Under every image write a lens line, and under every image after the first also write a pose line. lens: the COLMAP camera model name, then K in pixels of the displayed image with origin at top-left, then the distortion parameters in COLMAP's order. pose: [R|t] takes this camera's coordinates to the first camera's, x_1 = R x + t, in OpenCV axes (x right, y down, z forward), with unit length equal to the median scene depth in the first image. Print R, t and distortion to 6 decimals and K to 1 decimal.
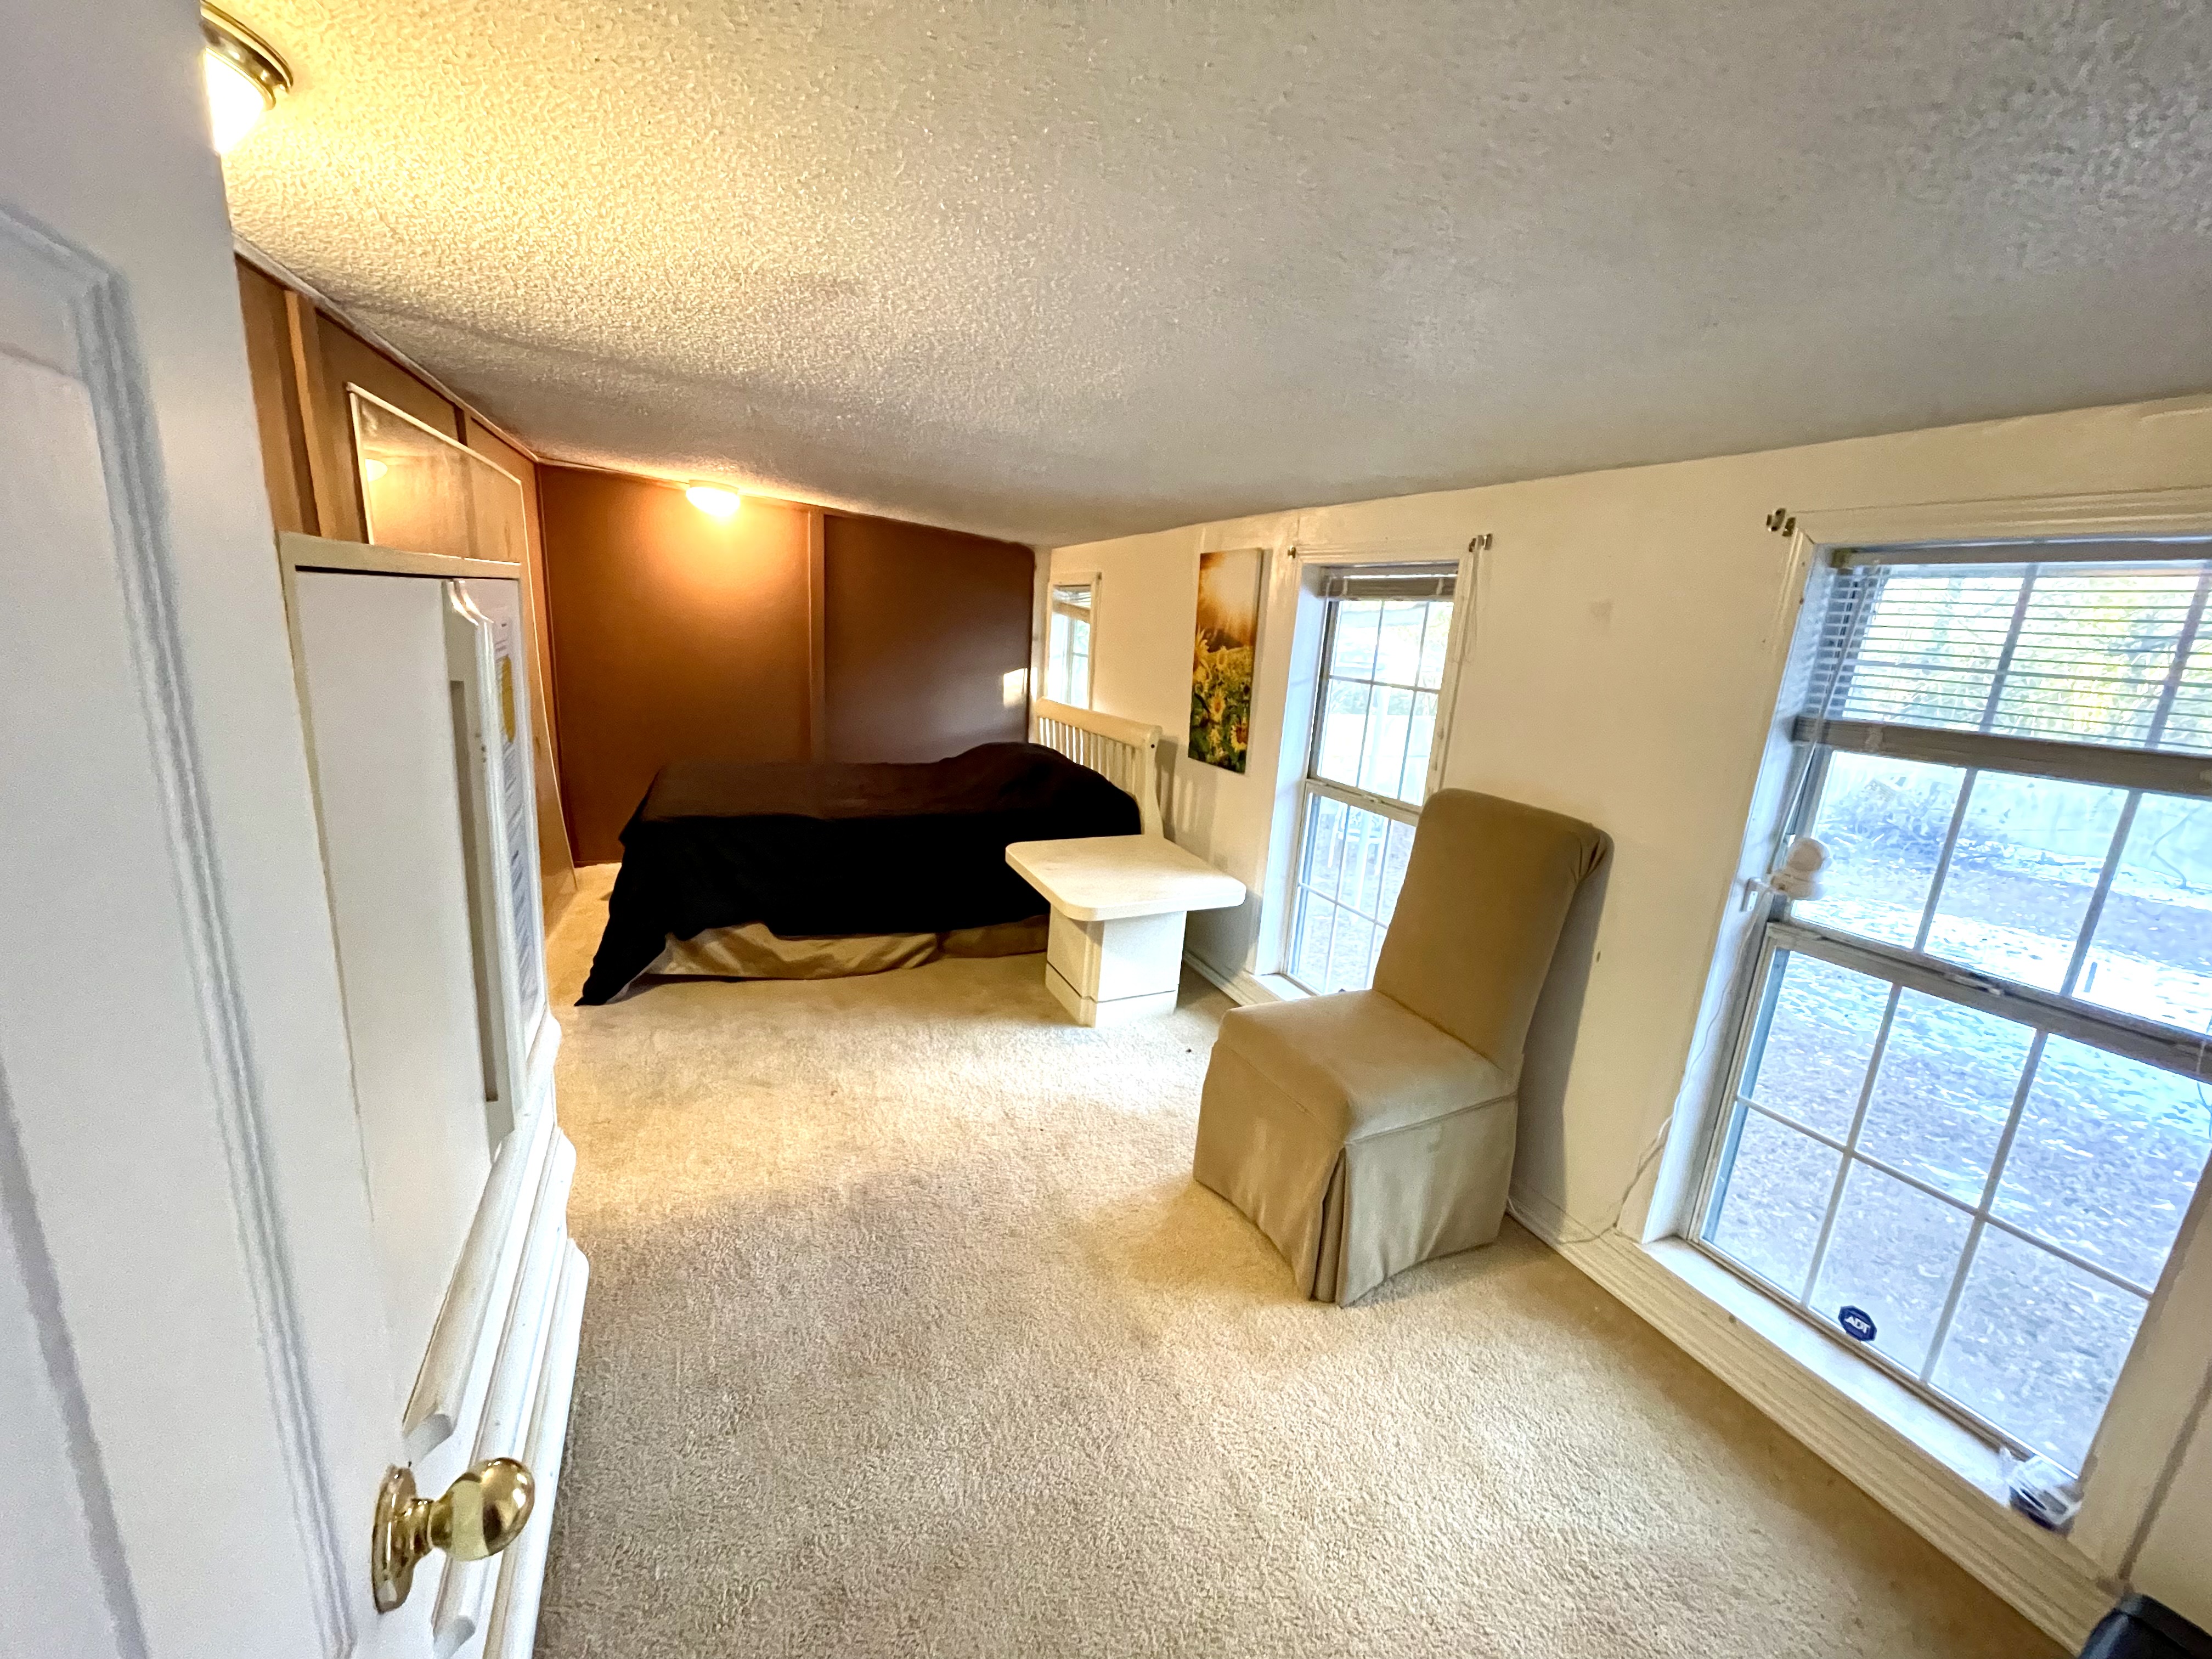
lens RADIAL K [[887.6, 0, 1106.5], [0, 887.6, 827.4], [0, 0, 1]] dist [-0.002430, 0.000145]
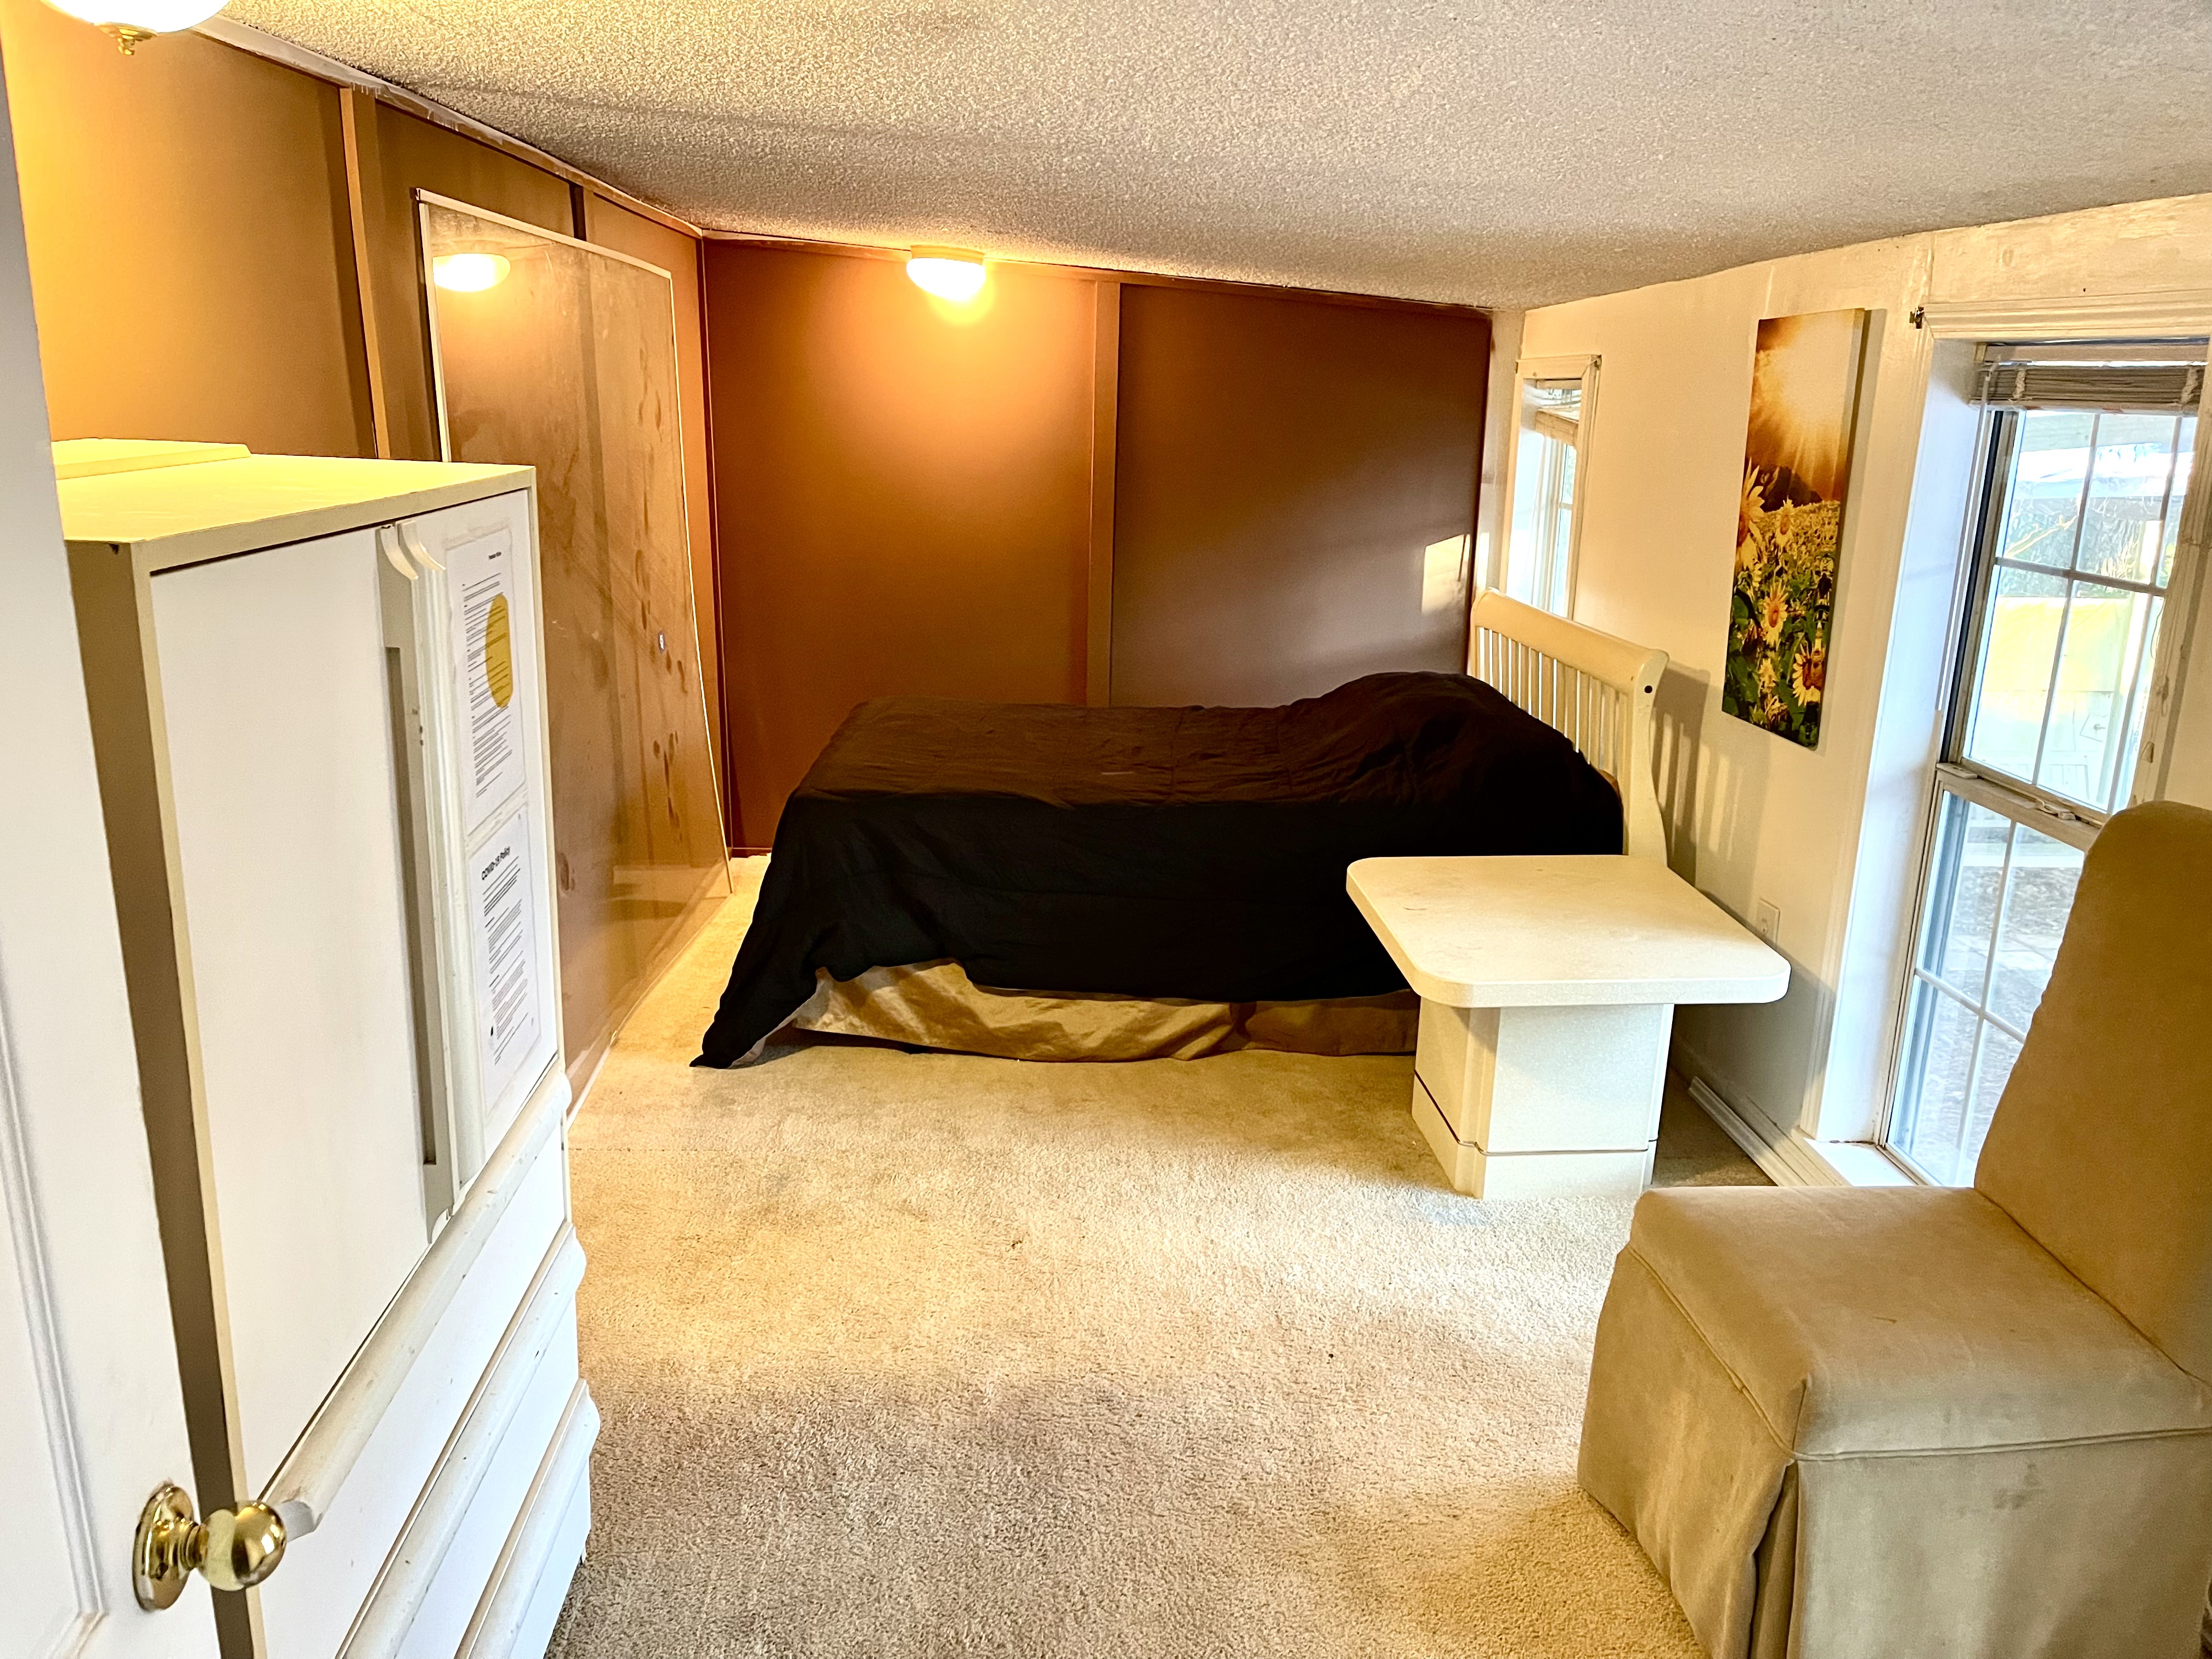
lens RADIAL K [[1660.5, 0, 1101.2], [0, 1660.5, 826.6], [0, 0, 1]] dist [0.051324, -0.046881]
pose [[0.931484, 0.046765, -0.360765, 0.134731], [-0.042949, 0.998904, 0.018593, -0.016601], [0.361239, -0.001825, 0.932472, -0.064314]]
